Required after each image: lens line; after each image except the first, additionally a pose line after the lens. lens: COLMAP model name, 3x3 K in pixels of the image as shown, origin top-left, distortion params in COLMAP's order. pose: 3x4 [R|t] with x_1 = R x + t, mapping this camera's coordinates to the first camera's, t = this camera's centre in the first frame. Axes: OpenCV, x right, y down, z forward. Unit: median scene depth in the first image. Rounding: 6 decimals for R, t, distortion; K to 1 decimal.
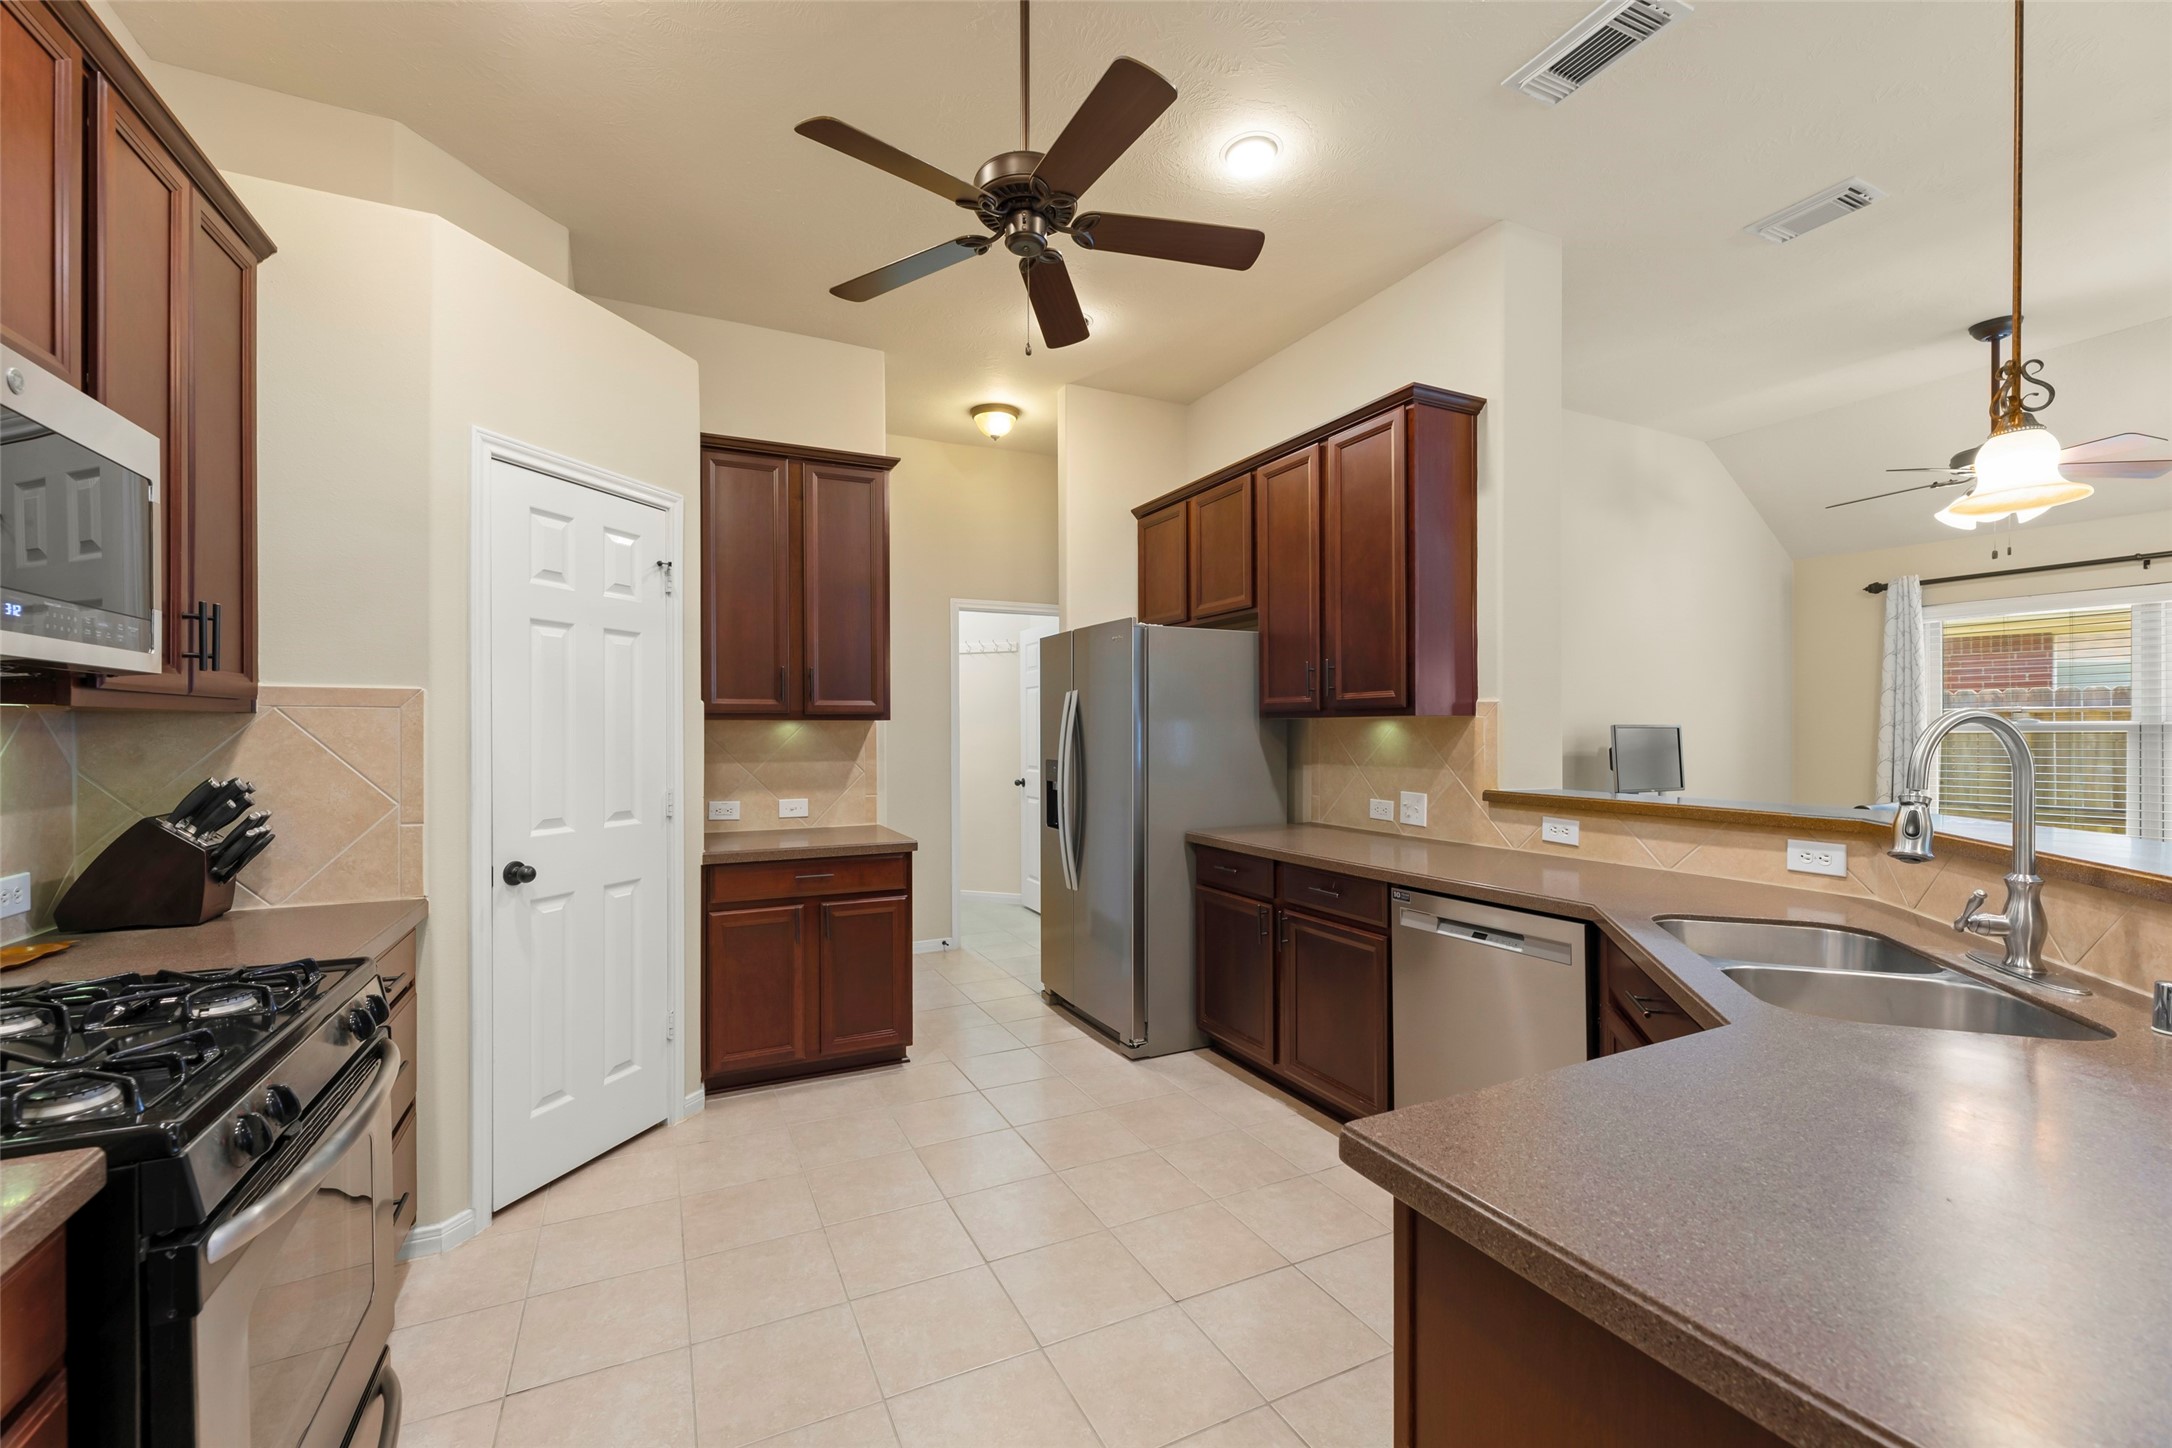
lens RADIAL K [[887.8, 0, 1073.0], [0, 887.8, 730.1], [0, 0, 1]] dist [0.004336, -0.000258]
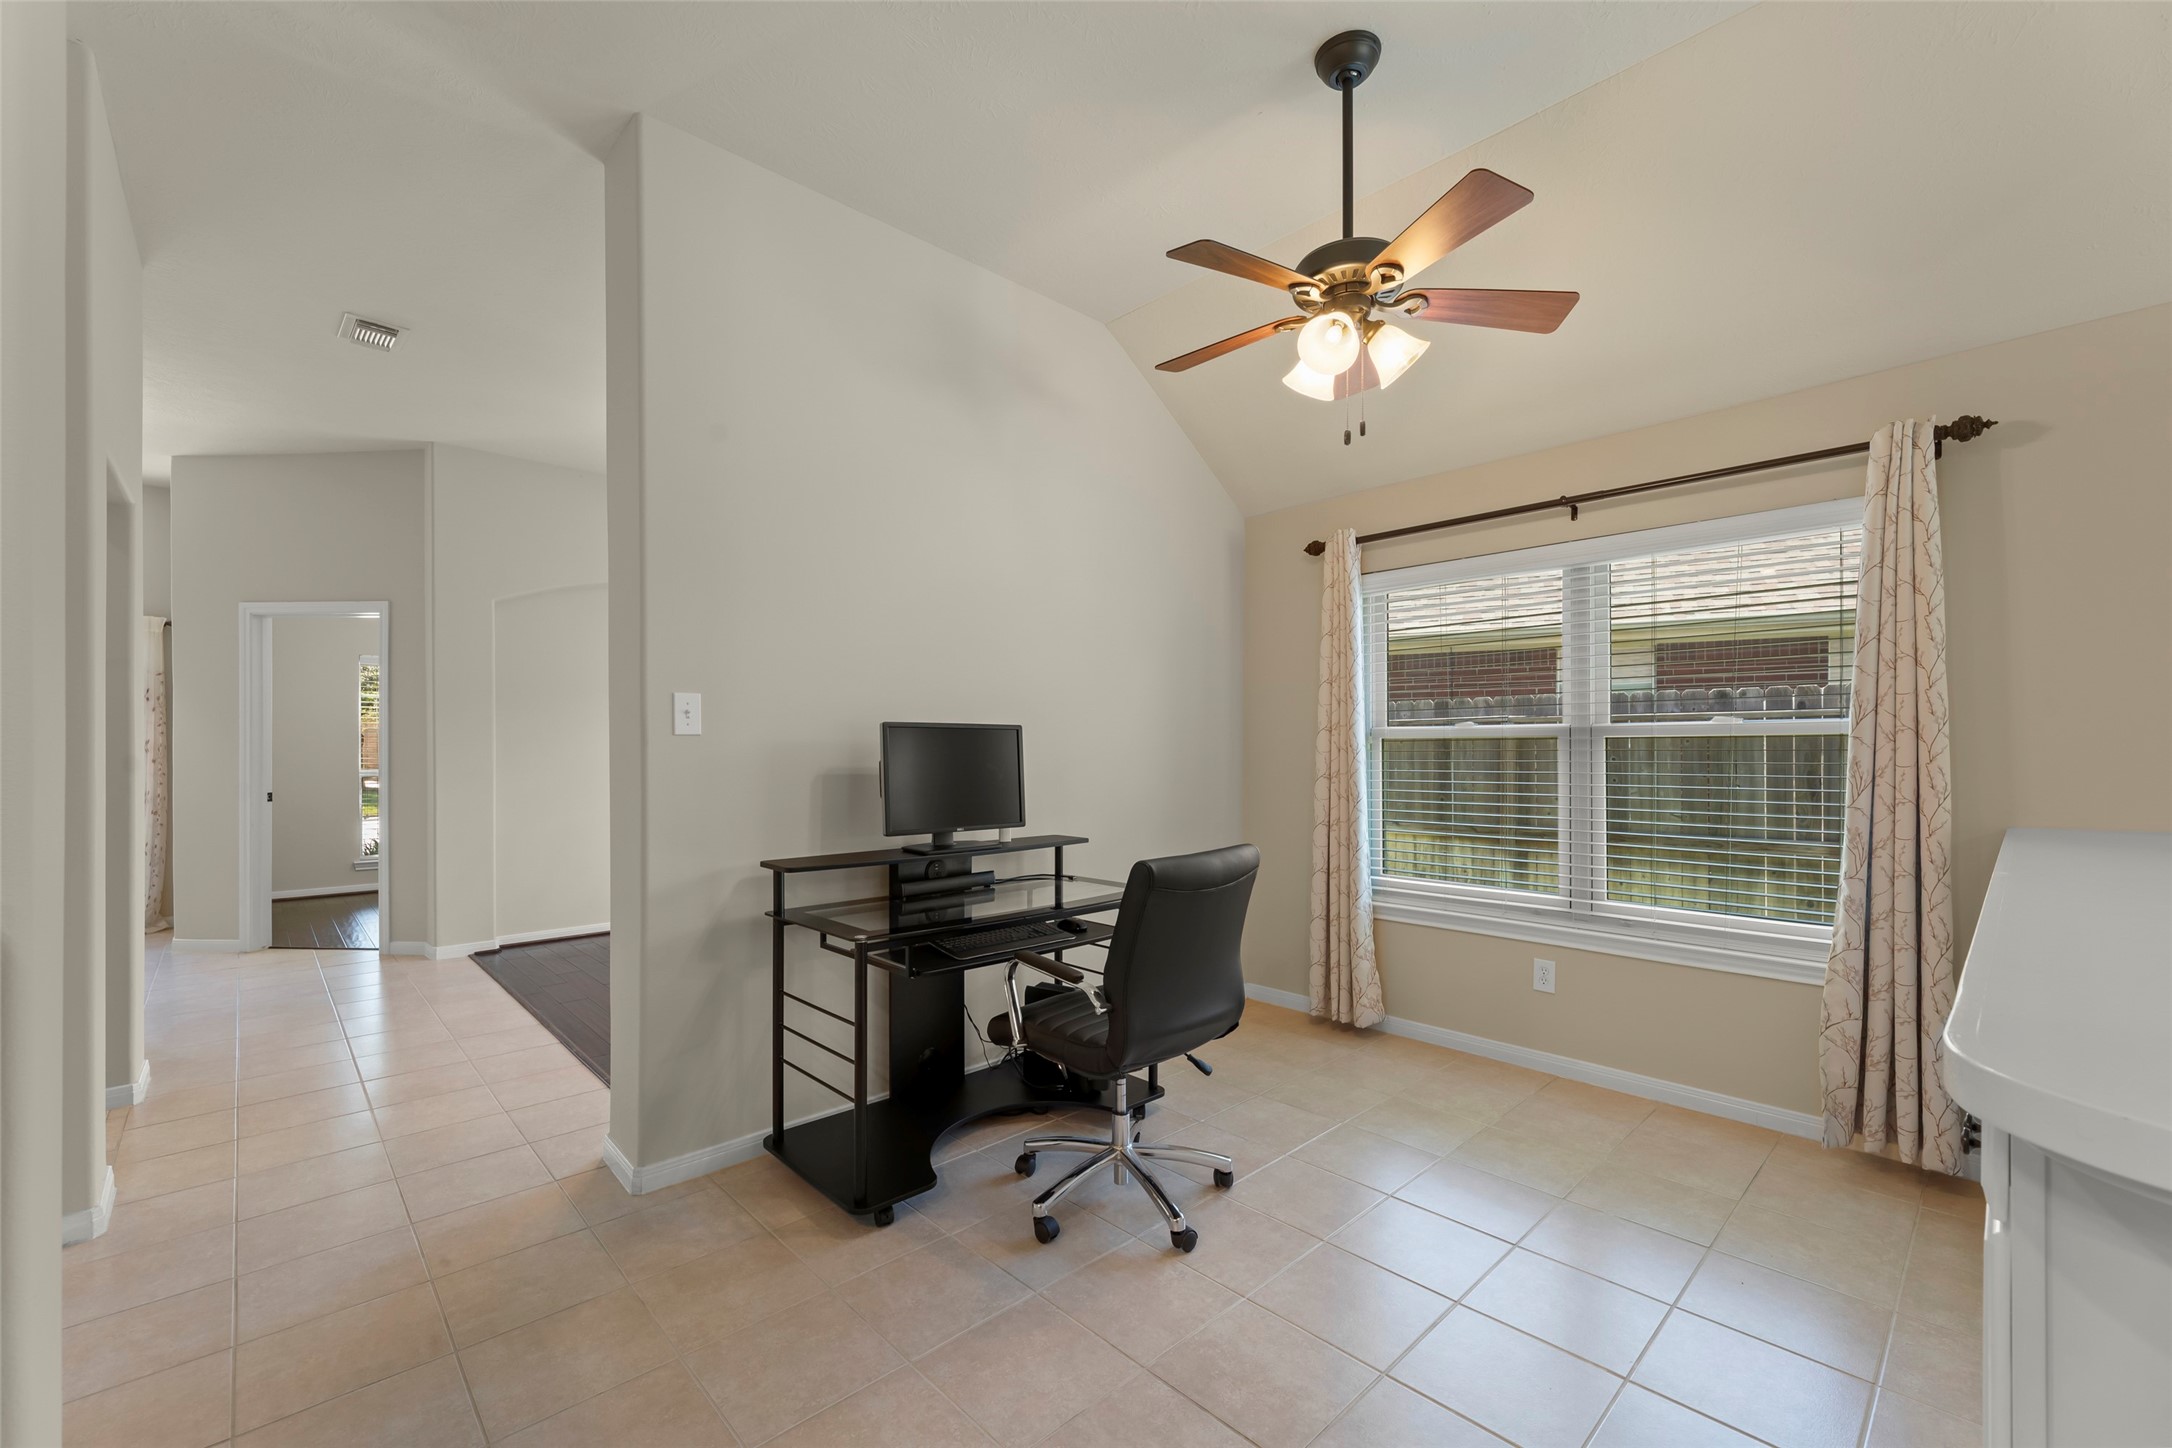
lens RADIAL K [[887.8, 0, 1074.2], [0, 887.8, 745.9], [0, 0, 1]] dist [0.004336, -0.000258]
pose [[0.955988, 0.002040, 0.293400, 0.587625], [-0.001017, 0.999993, -0.003639, 0.012762], [-0.293406, 0.003180, 0.955983, 0.413467]]
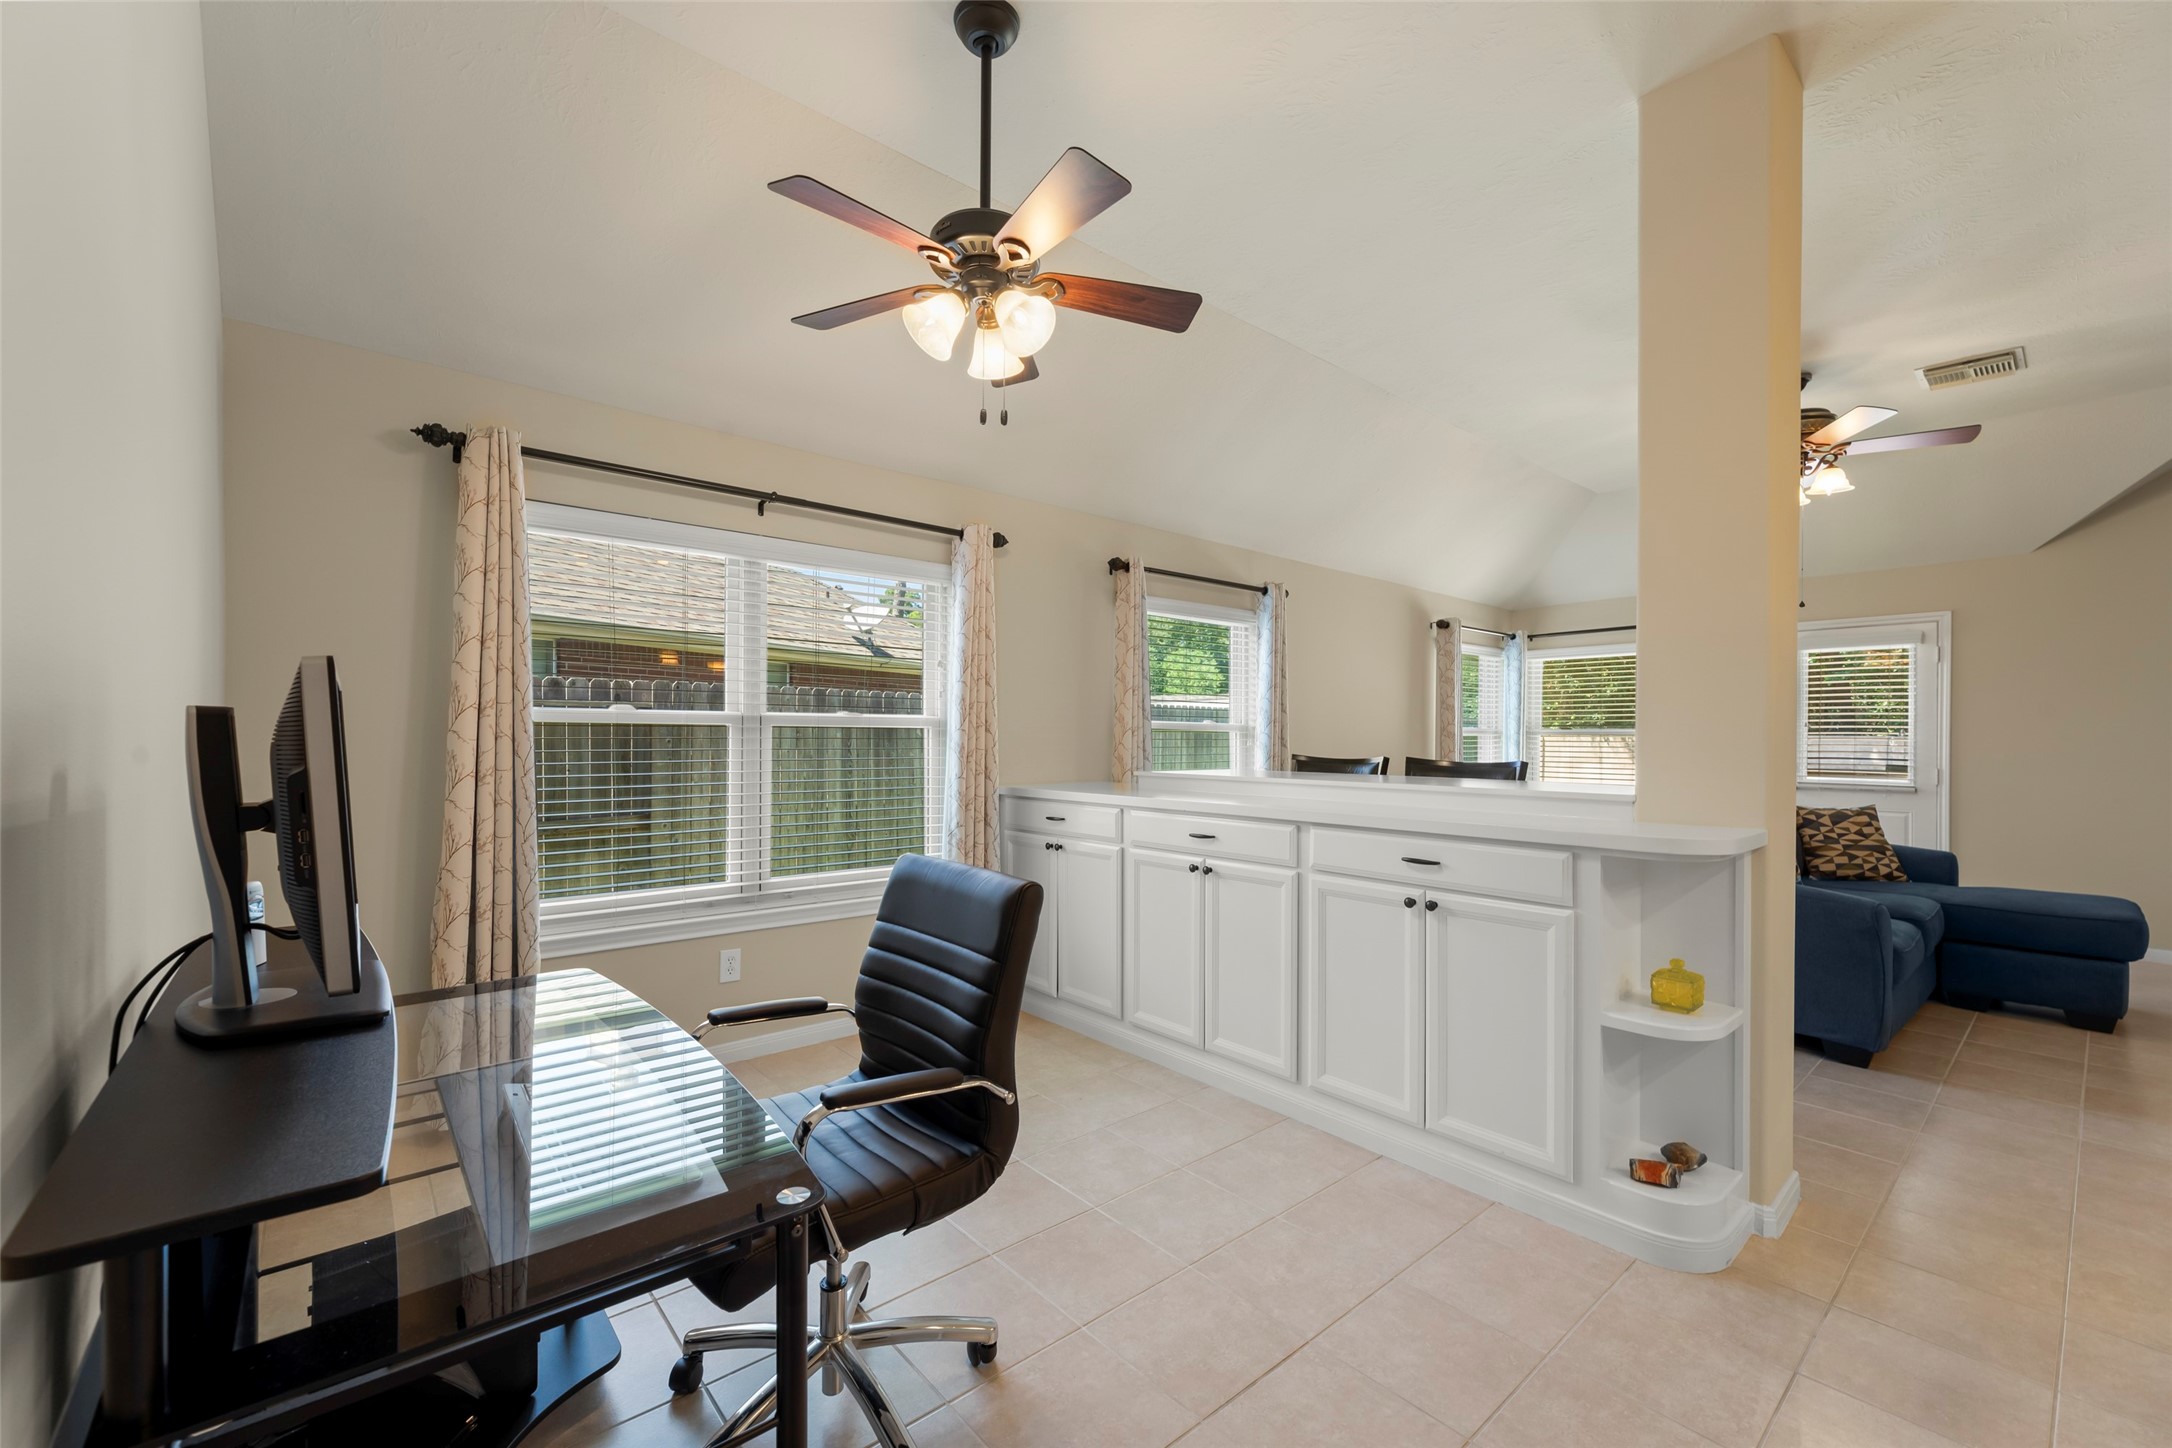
lens RADIAL K [[887.8, 0, 1071.5], [0, 887.8, 733.4], [0, 0, 1]] dist [0.004336, -0.000258]
pose [[-0.251380, 0.002394, 0.967885, 0.392371], [-0.004390, 0.999984, -0.003614, 0.010976], [-0.967878, -0.005157, -0.251366, 0.942355]]
